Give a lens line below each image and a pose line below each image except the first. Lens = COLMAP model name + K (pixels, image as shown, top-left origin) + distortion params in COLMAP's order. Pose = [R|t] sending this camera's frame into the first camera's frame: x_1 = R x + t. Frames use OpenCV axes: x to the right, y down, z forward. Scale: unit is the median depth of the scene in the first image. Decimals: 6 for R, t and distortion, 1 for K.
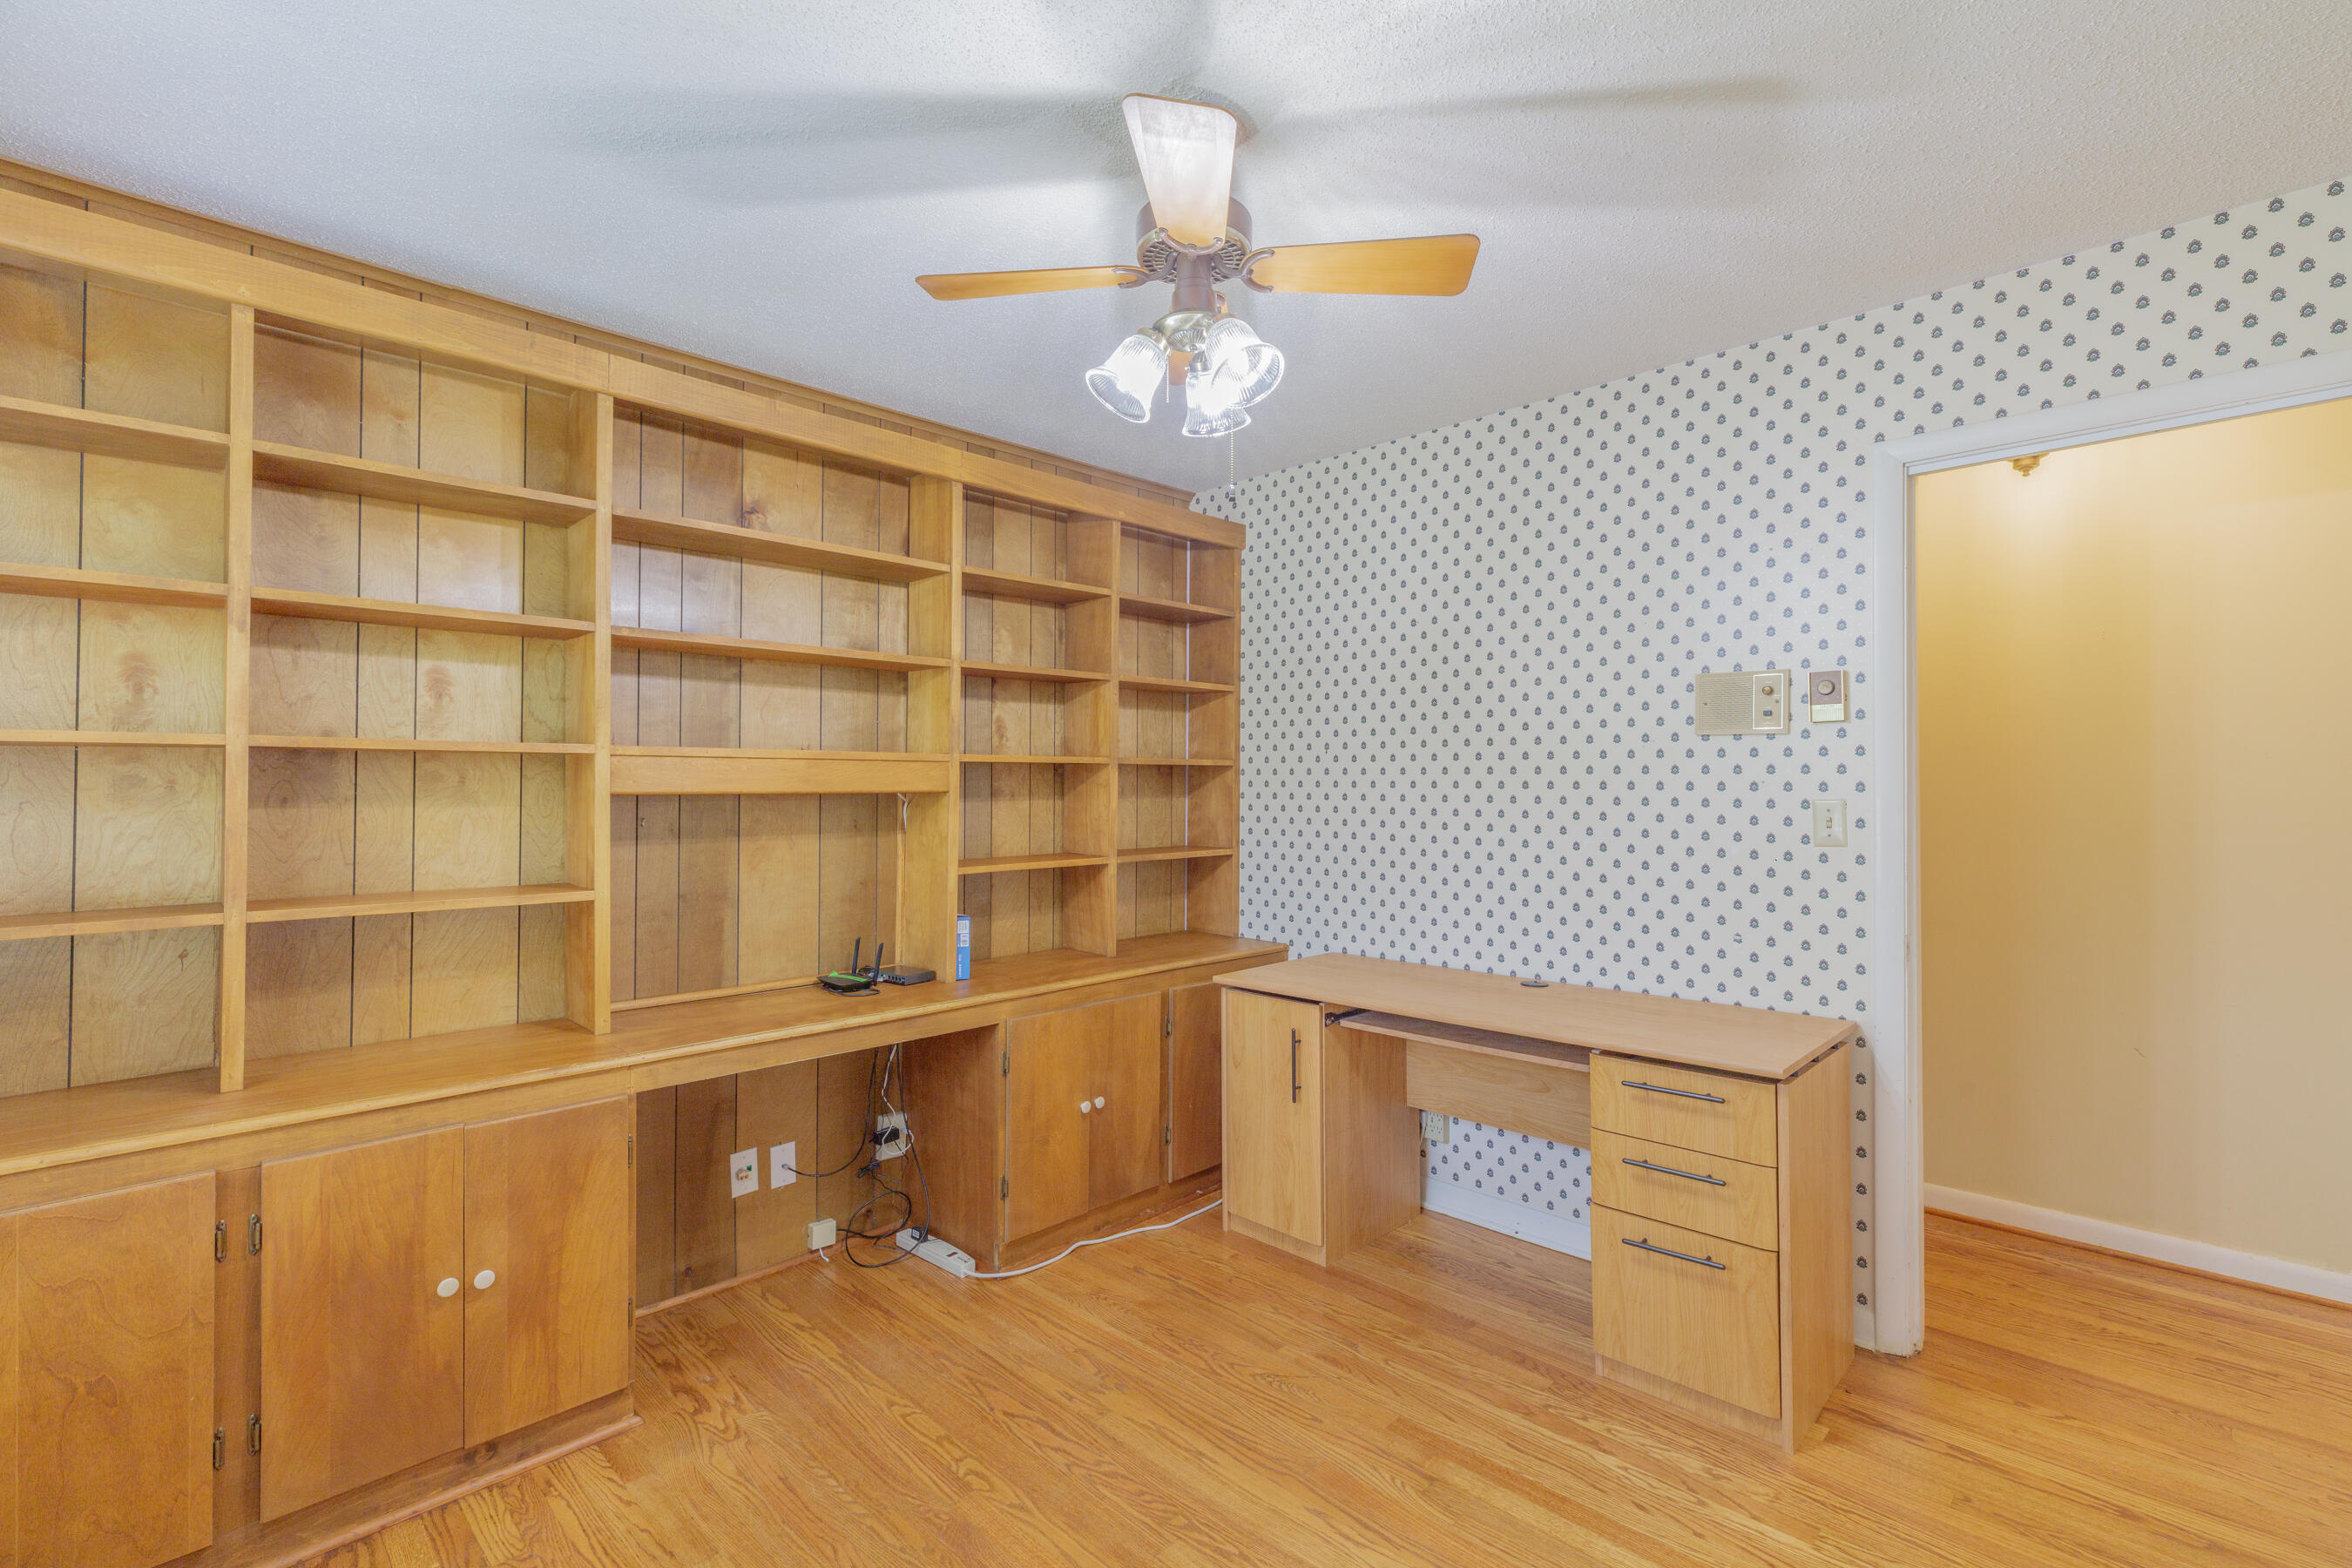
lens RADIAL K [[1044.3, 0, 1176.8], [0, 1044.3, 776.7], [0, 0, 1]] dist [0.004677, -0.001570]
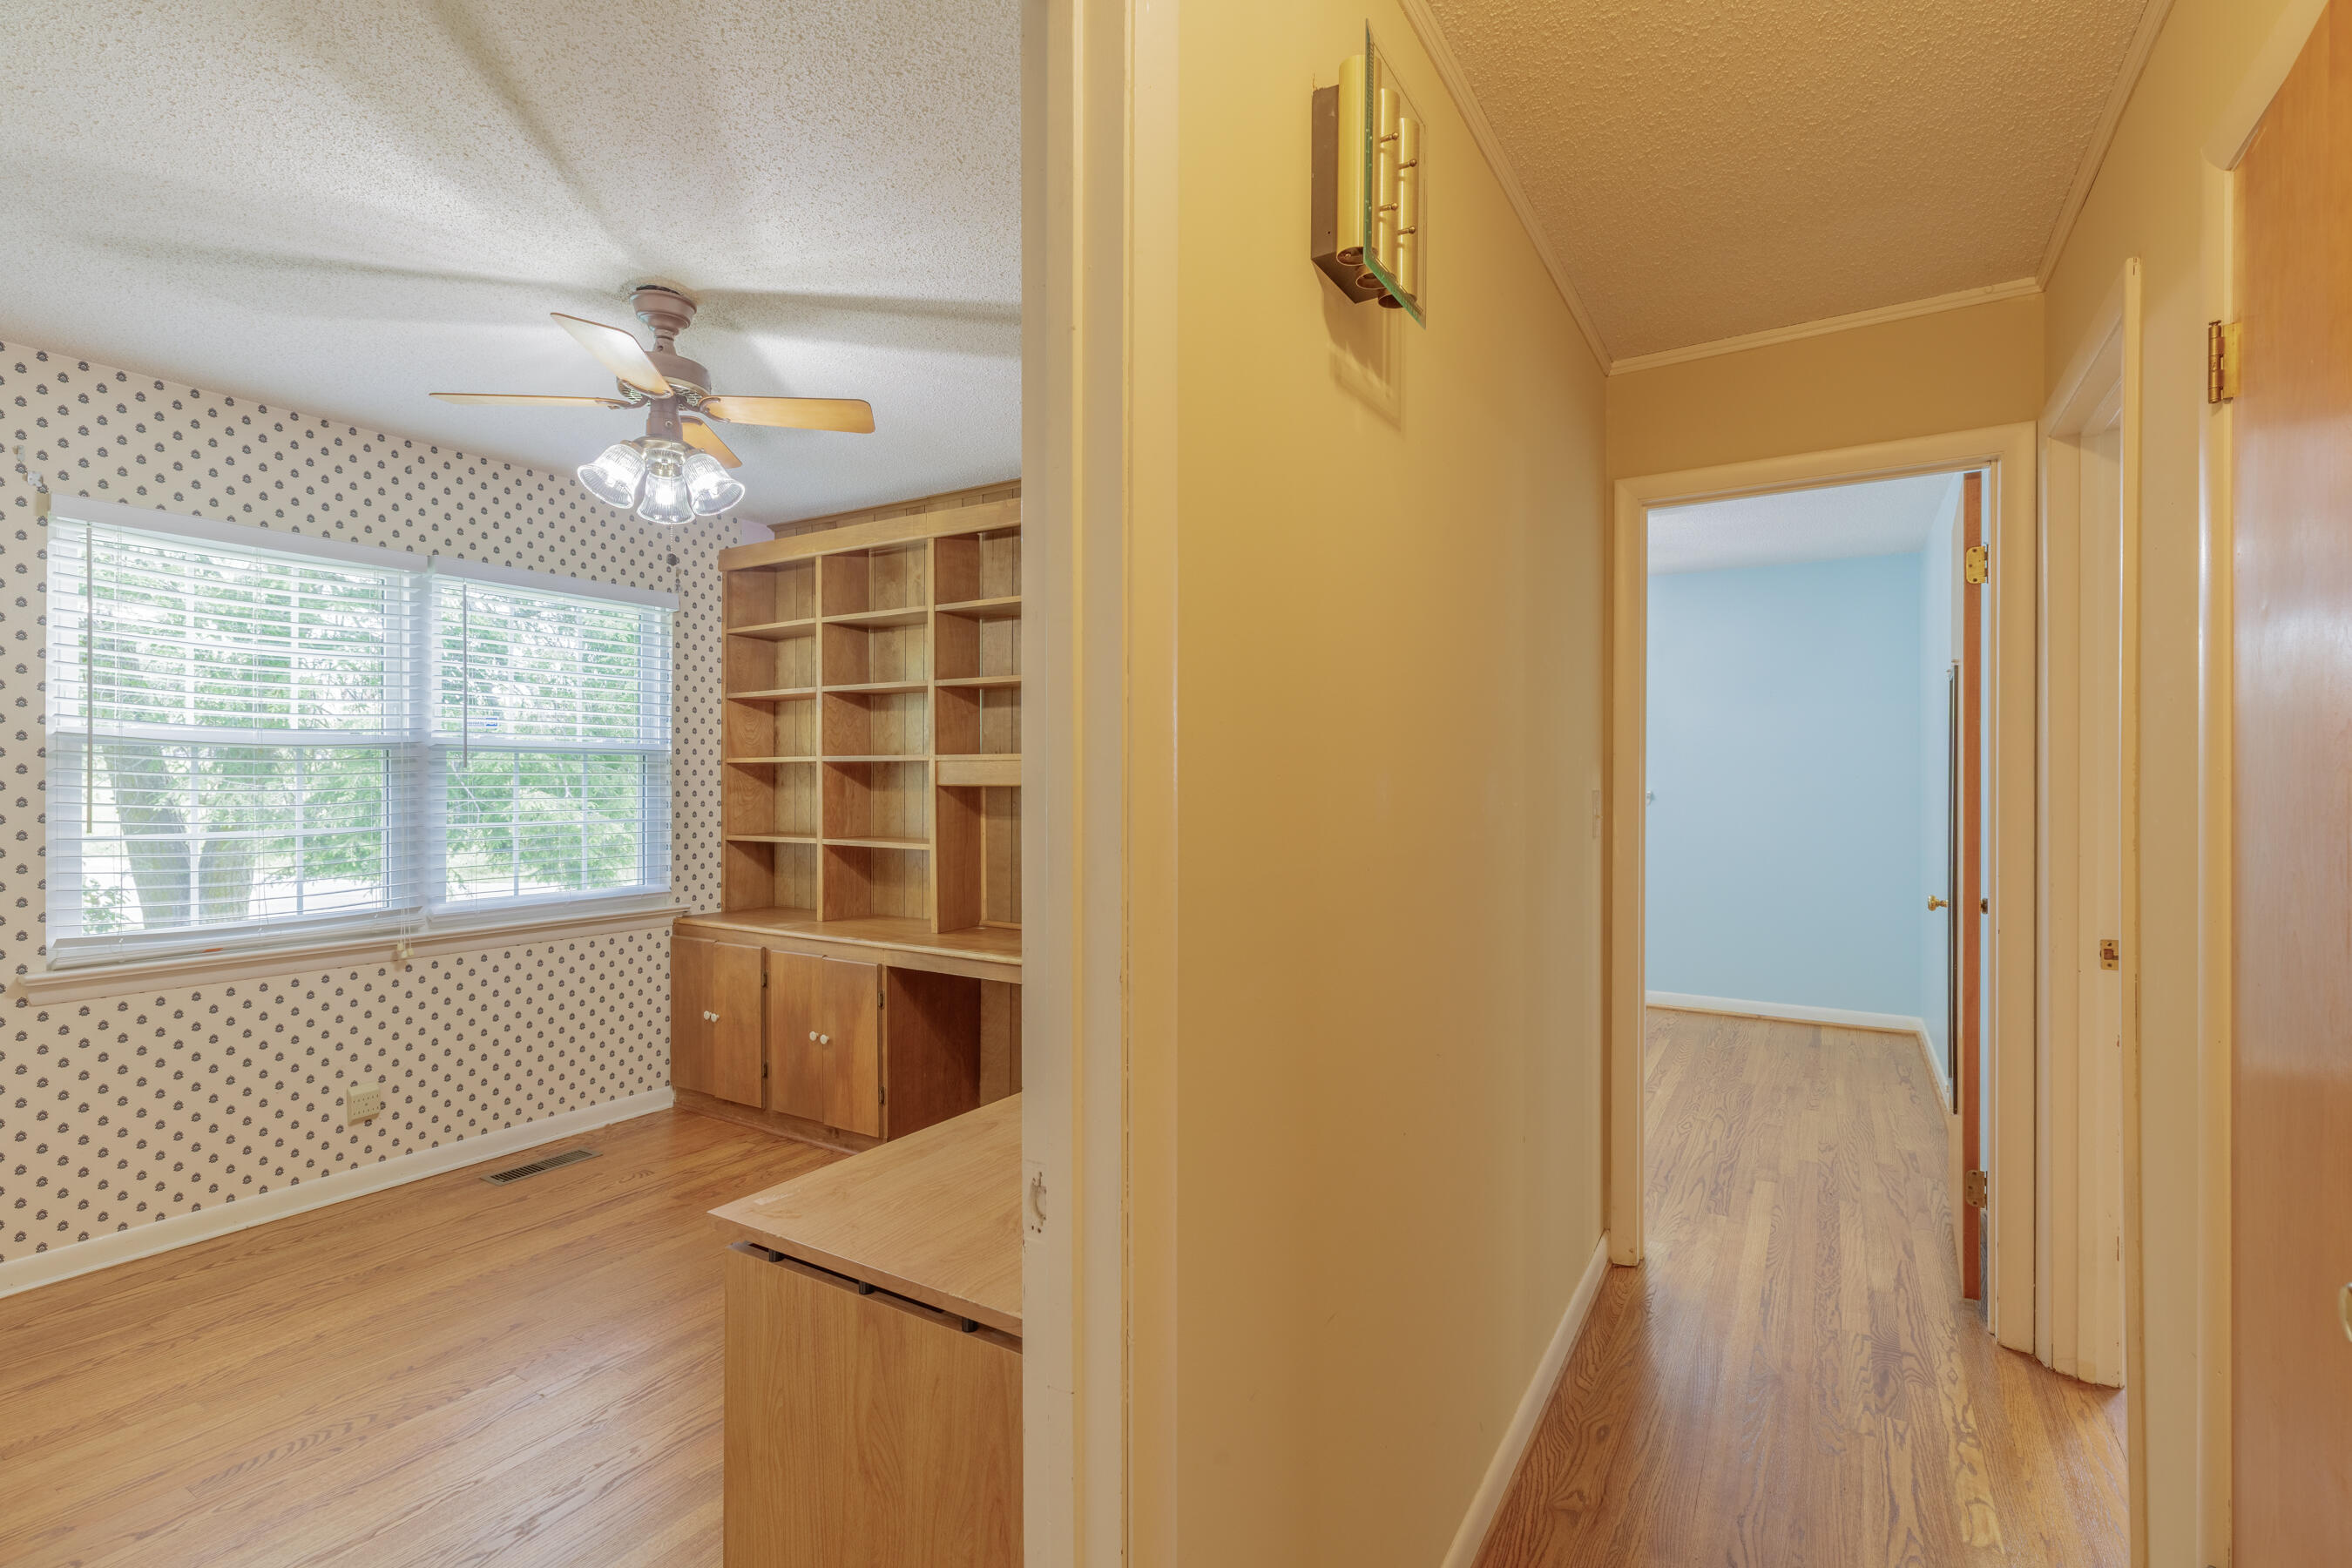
lens RADIAL K [[1044.3, 0, 1176.7], [0, 1044.3, 787.8], [0, 0, 1]] dist [0.004677, -0.001570]
pose [[0.204303, 0.004673, -0.978897, 1.324220], [0.012917, 0.999889, 0.007469, 0.017814], [0.978822, -0.014170, 0.204220, 1.245483]]
